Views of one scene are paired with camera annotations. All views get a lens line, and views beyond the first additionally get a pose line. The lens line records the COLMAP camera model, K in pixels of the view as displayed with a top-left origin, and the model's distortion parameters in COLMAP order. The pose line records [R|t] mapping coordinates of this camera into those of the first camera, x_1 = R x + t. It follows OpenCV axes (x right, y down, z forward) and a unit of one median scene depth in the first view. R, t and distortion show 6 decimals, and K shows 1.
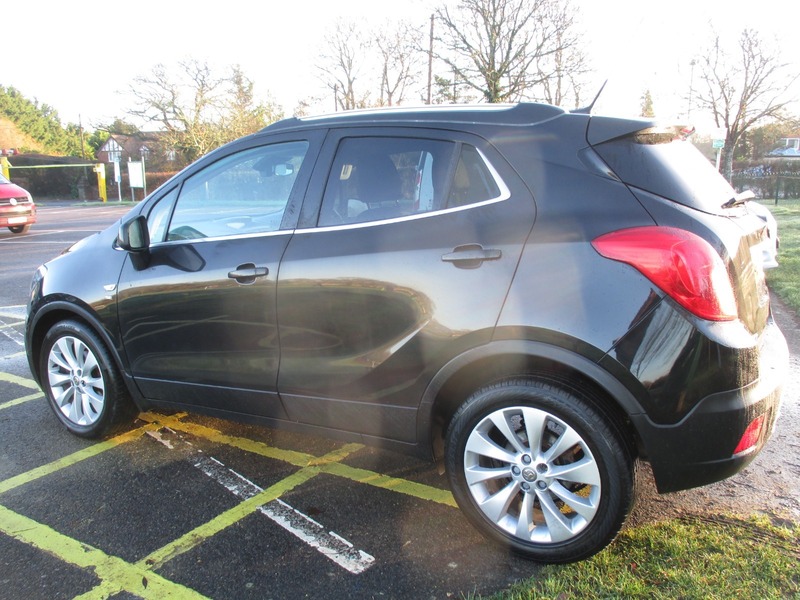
lens RADIAL K [[675.1, 0, 404.8], [0, 675.1, 304.5], [0, 0, 1]] dist [-0.021580, 0.001285]
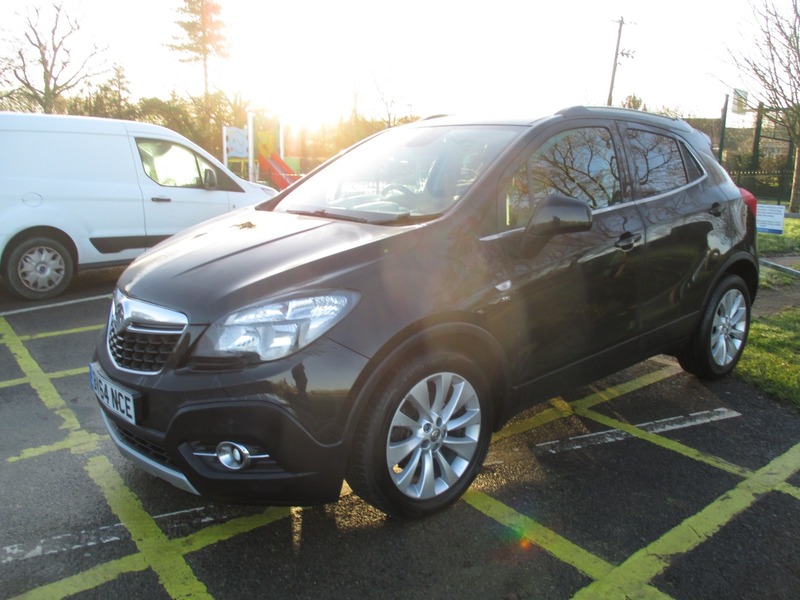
lens RADIAL K [[675.1, 0, 404.8], [0, 675.1, 304.5], [0, 0, 1]] dist [-0.021580, 0.001285]
pose [[0.303365, -0.161141, 0.939150, -1.538445], [0.168583, 0.979126, 0.113544, -0.139172], [-0.937843, 0.123879, 0.324198, 1.066642]]
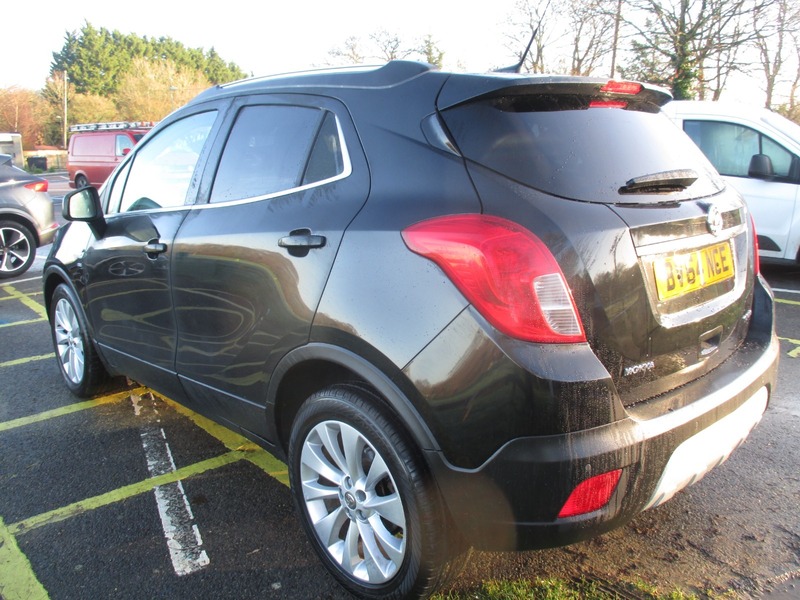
lens RADIAL K [[675.1, 0, 404.8], [0, 675.1, 304.5], [0, 0, 1]] dist [-0.021580, 0.001285]
pose [[0.959557, 0.072354, -0.272058, 0.407391], [-0.061234, 0.996912, 0.049156, -0.037147], [0.274775, -0.030509, 0.961024, 0.176985]]
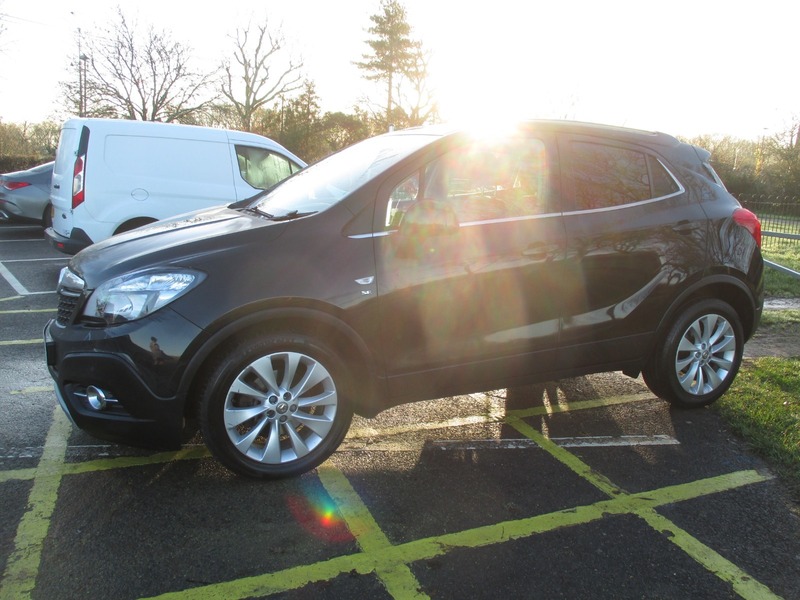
lens RADIAL K [[675.1, 0, 404.8], [0, 675.1, 304.5], [0, 0, 1]] dist [-0.021580, 0.001285]
pose [[0.540618, -0.104257, 0.834783, -1.425630], [0.105102, 0.992887, 0.055937, -0.043606], [-0.834677, 0.057496, 0.547730, 0.603402]]
